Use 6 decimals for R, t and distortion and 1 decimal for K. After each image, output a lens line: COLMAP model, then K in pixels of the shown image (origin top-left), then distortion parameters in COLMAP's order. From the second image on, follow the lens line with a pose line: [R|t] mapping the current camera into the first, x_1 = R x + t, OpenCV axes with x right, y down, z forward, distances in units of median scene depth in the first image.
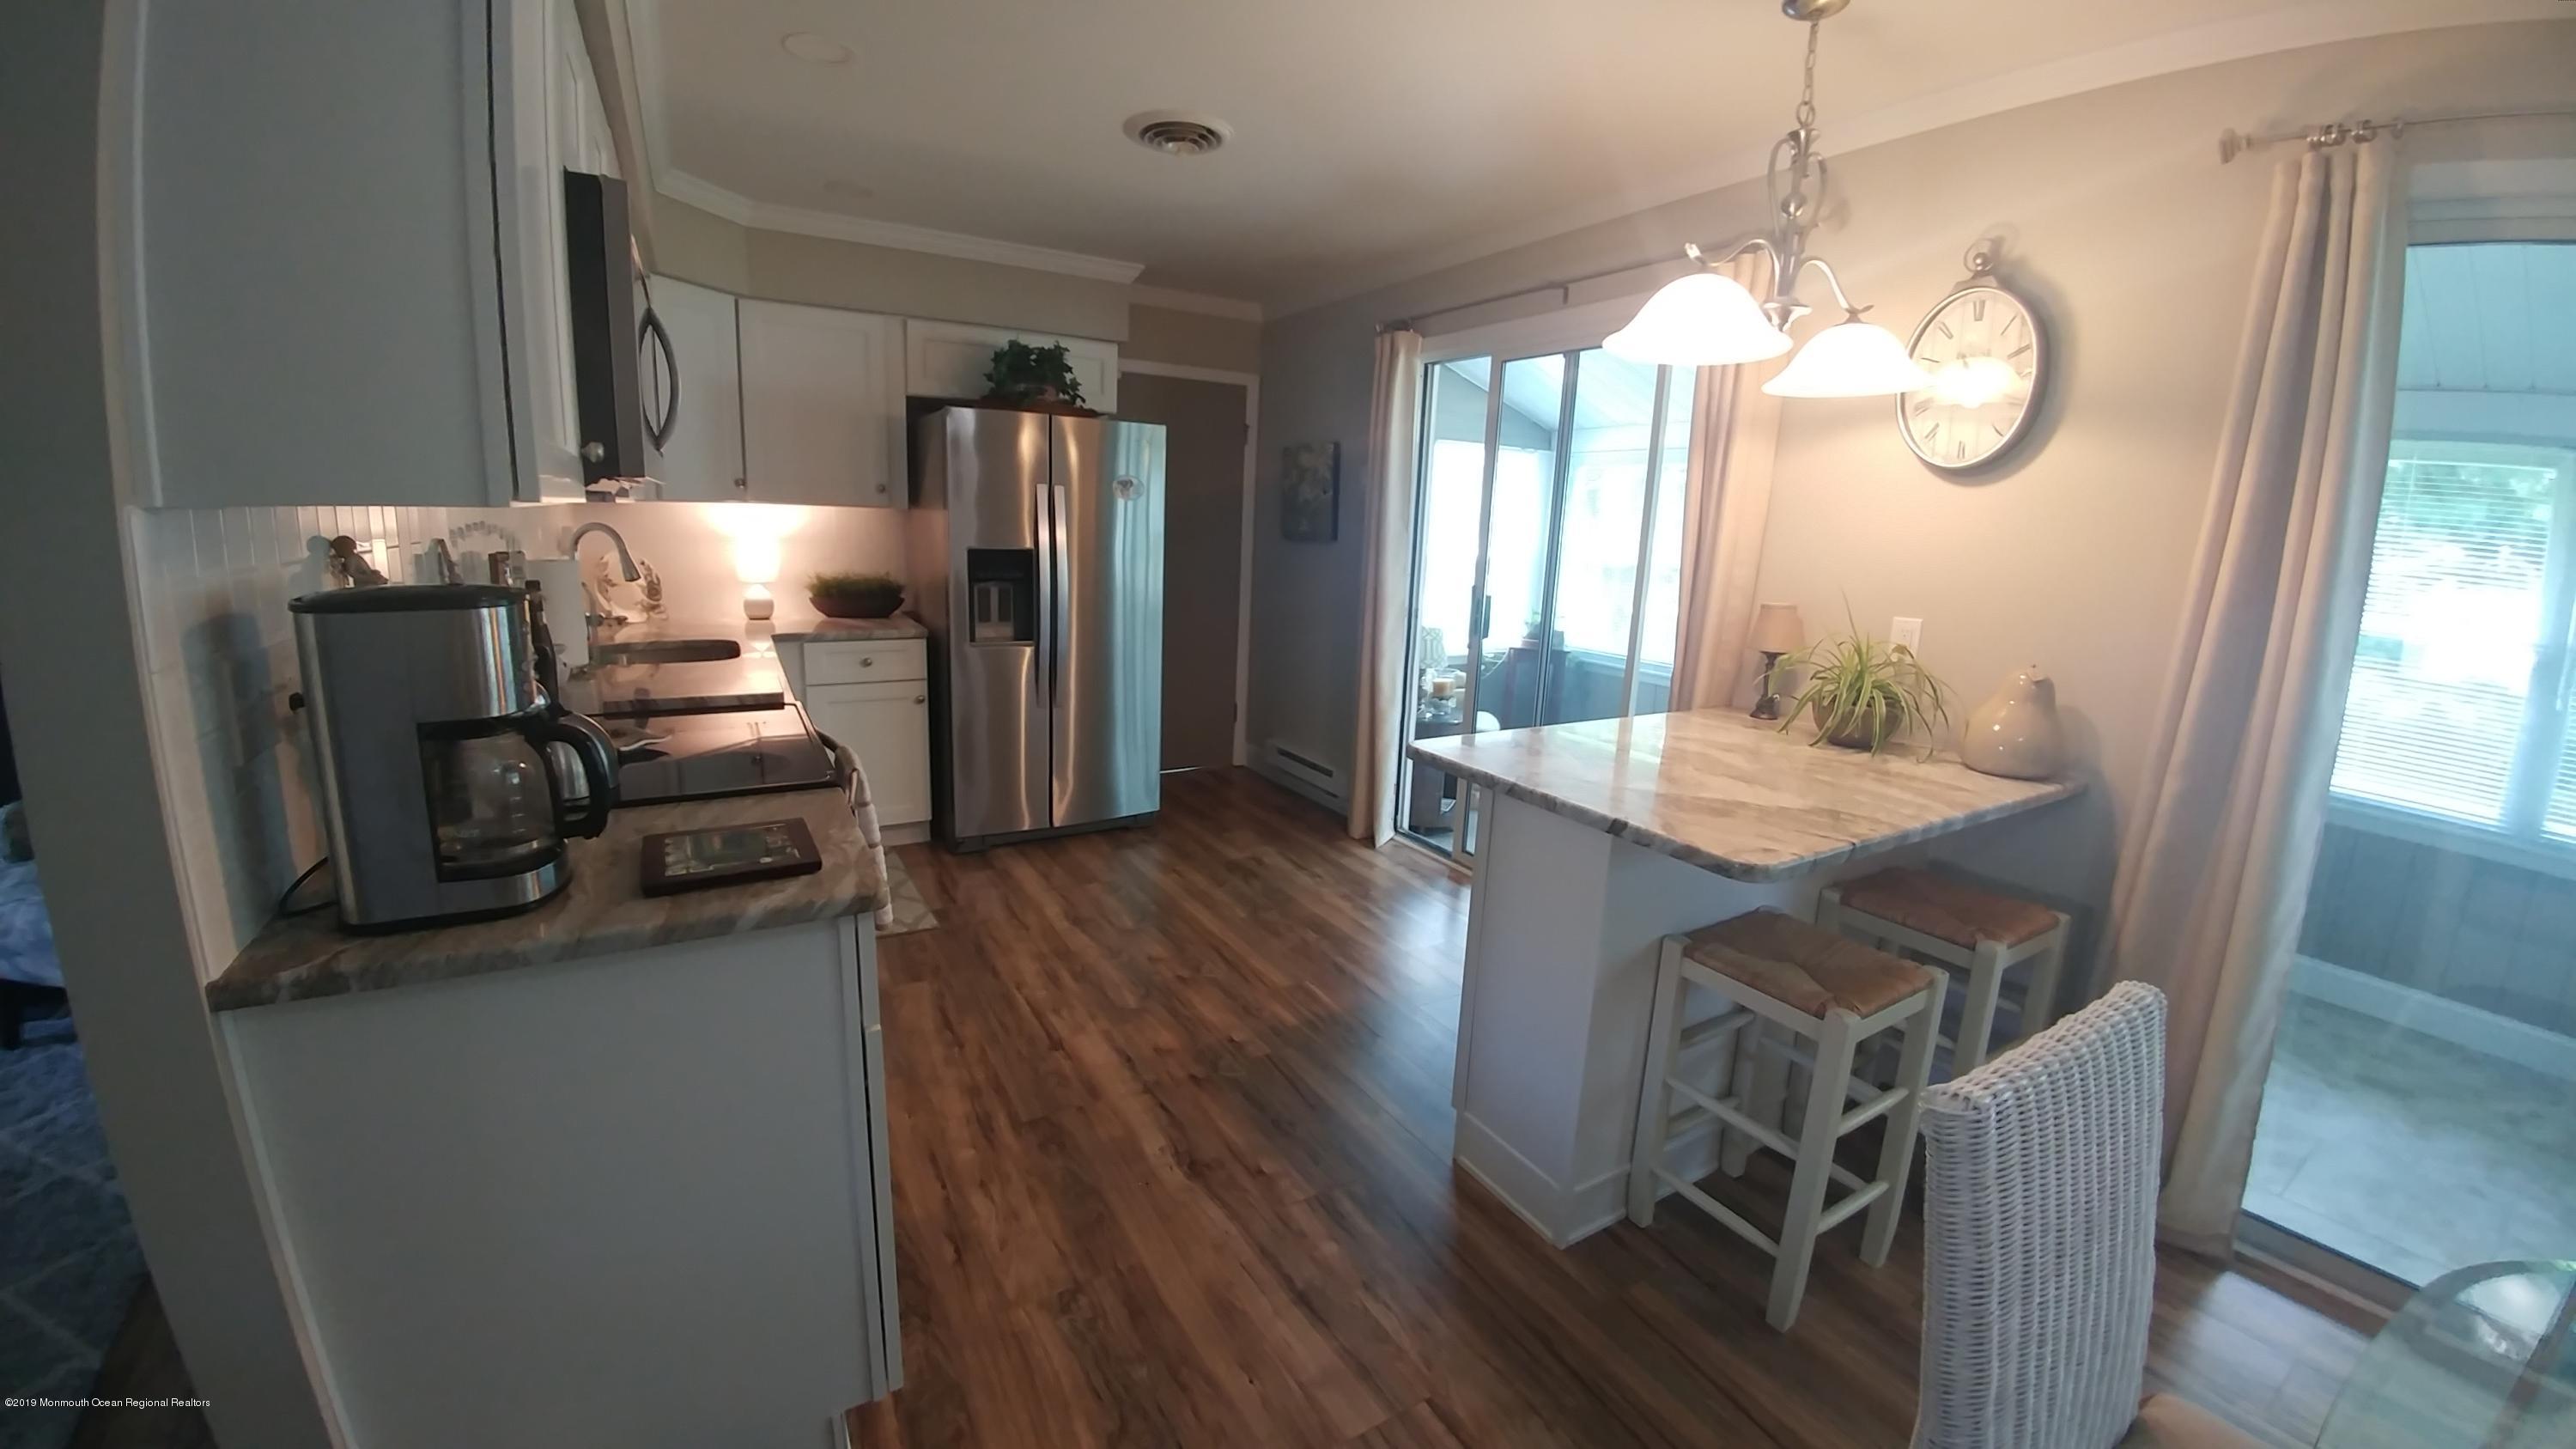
lens RADIAL K [[979.8, 0, 1238.0], [0, 979.8, 689.0], [0, 0, 1]] dist [-0.040545, -0.000116]
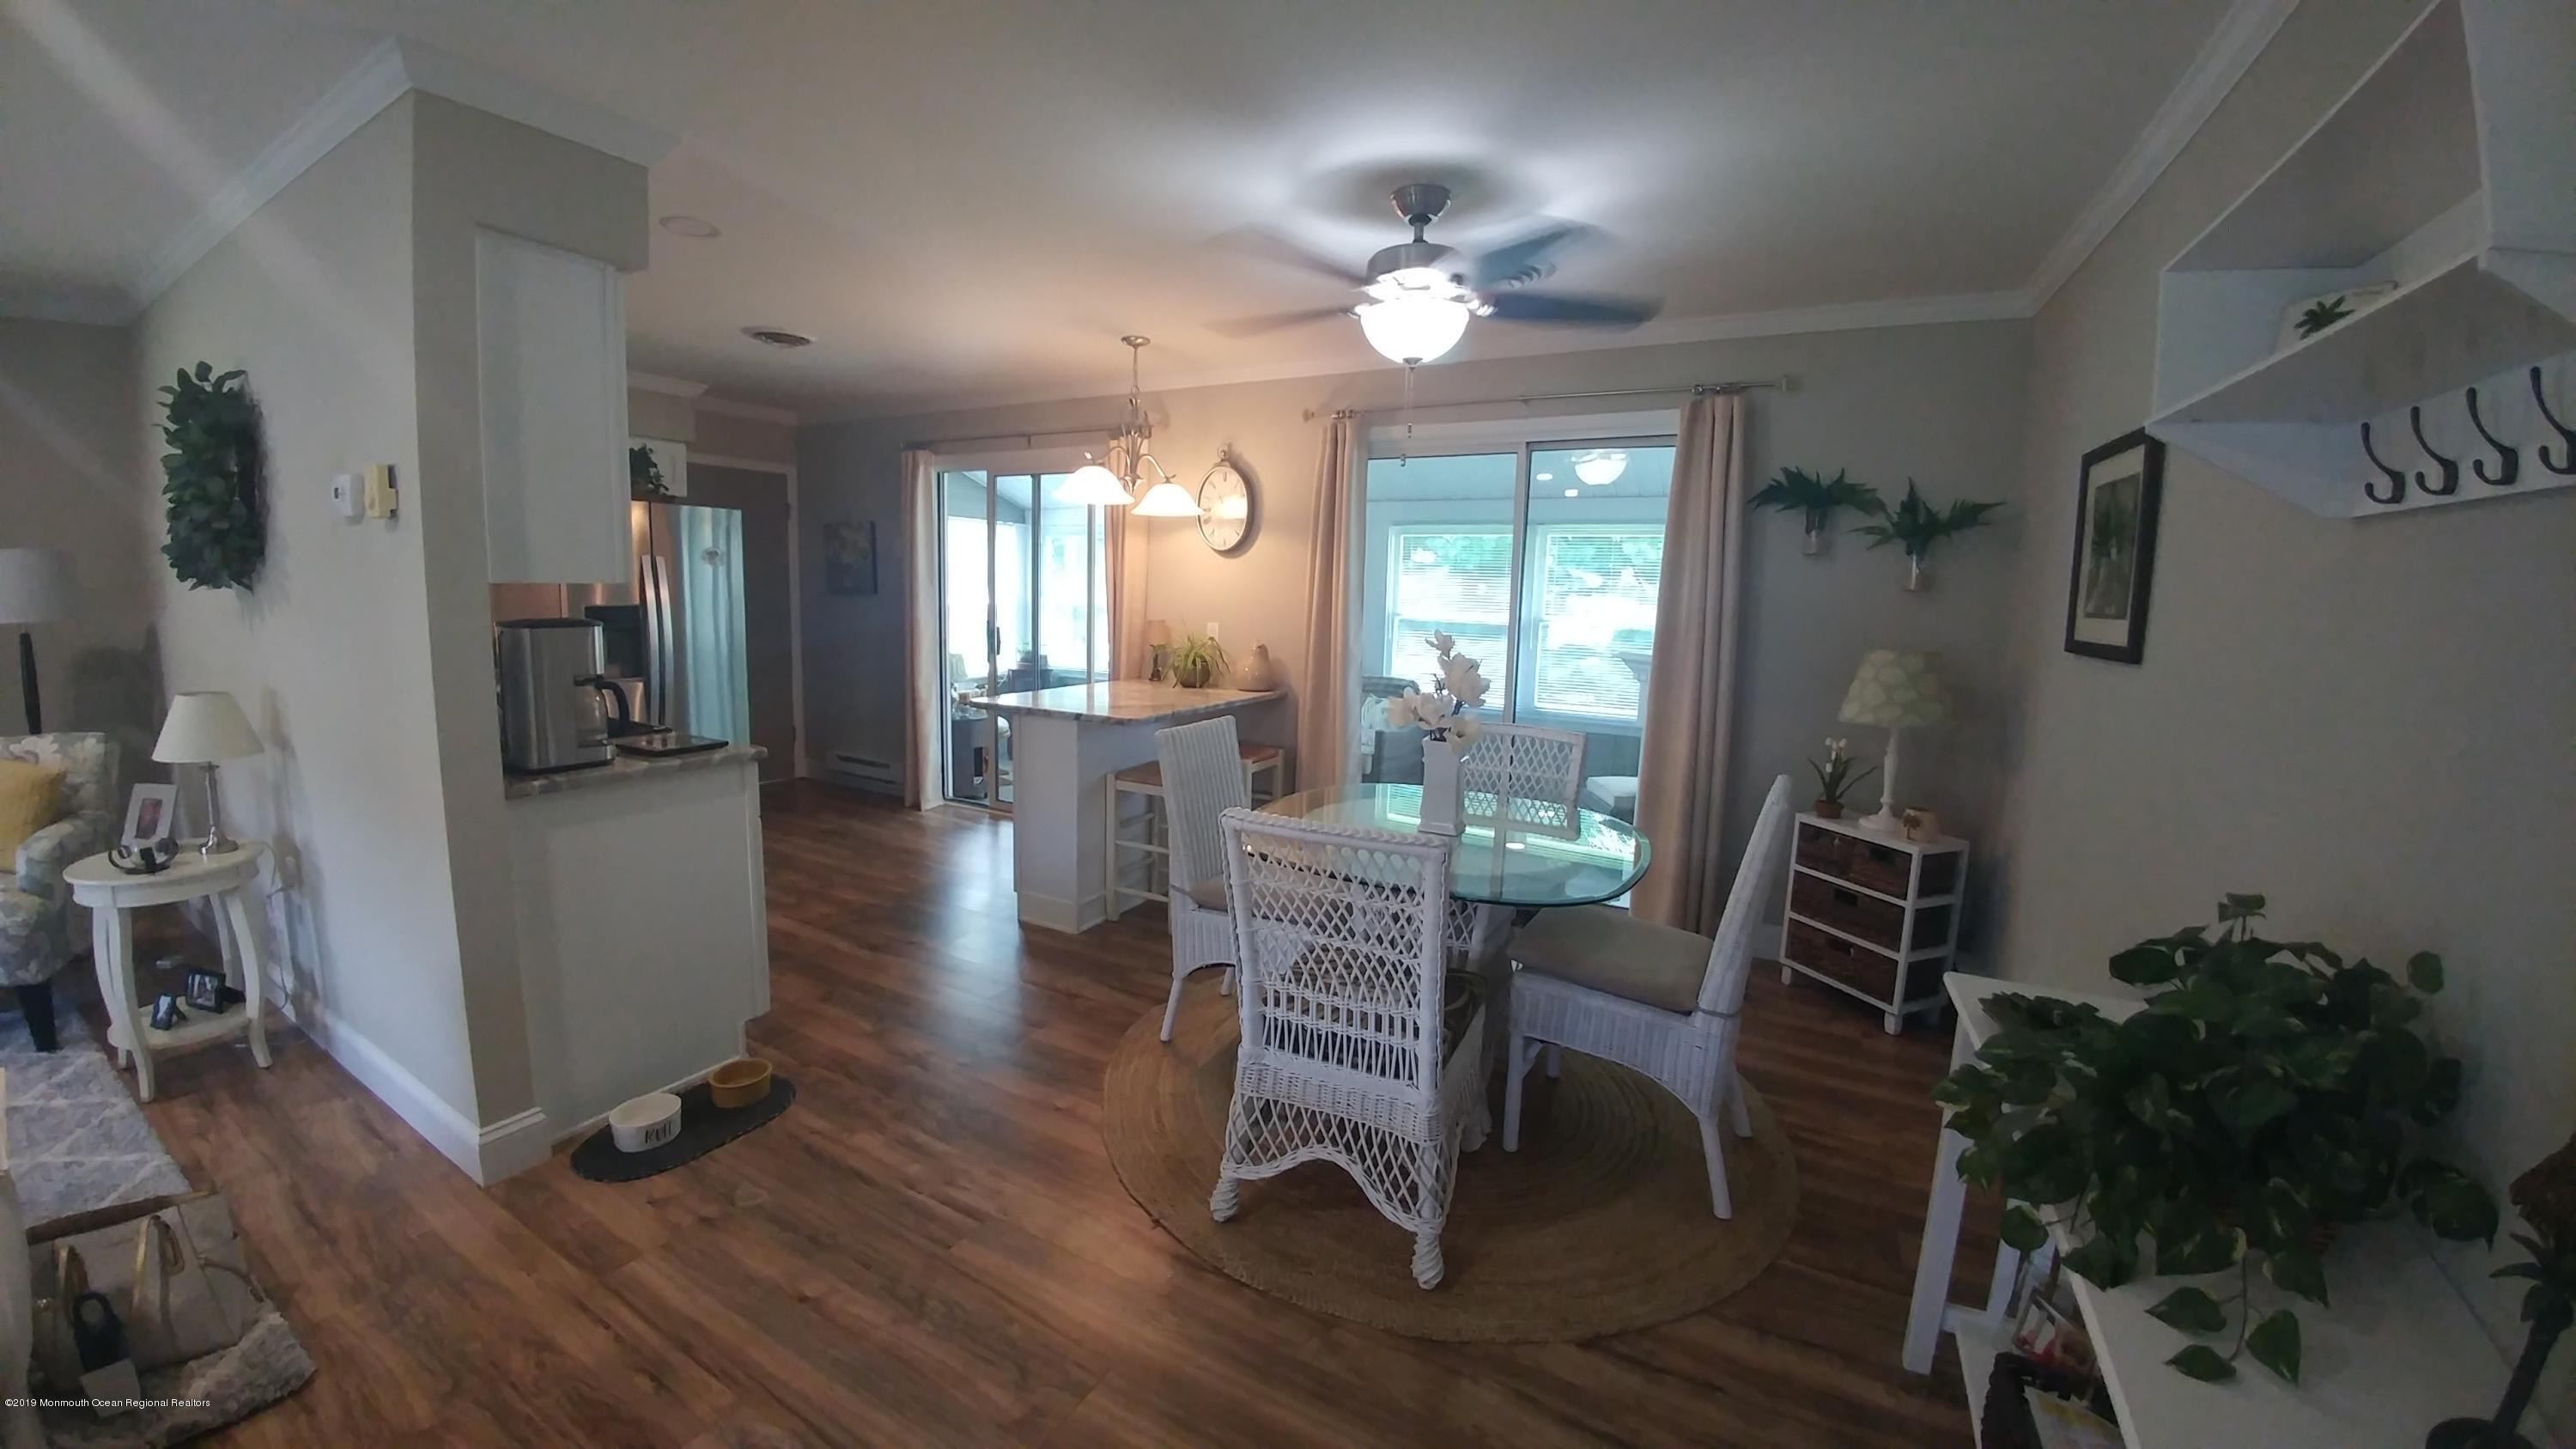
lens RADIAL K [[986.5, 0, 1273.7], [0, 986.5, 710.0], [0, 0, 1]] dist [-0.000734, -0.000074]
pose [[0.853292, -0.082816, 0.514814, -0.199098], [0.098481, 0.995134, -0.003147, 0.090292], [-0.512048, 0.053385, 0.857296, -0.597344]]
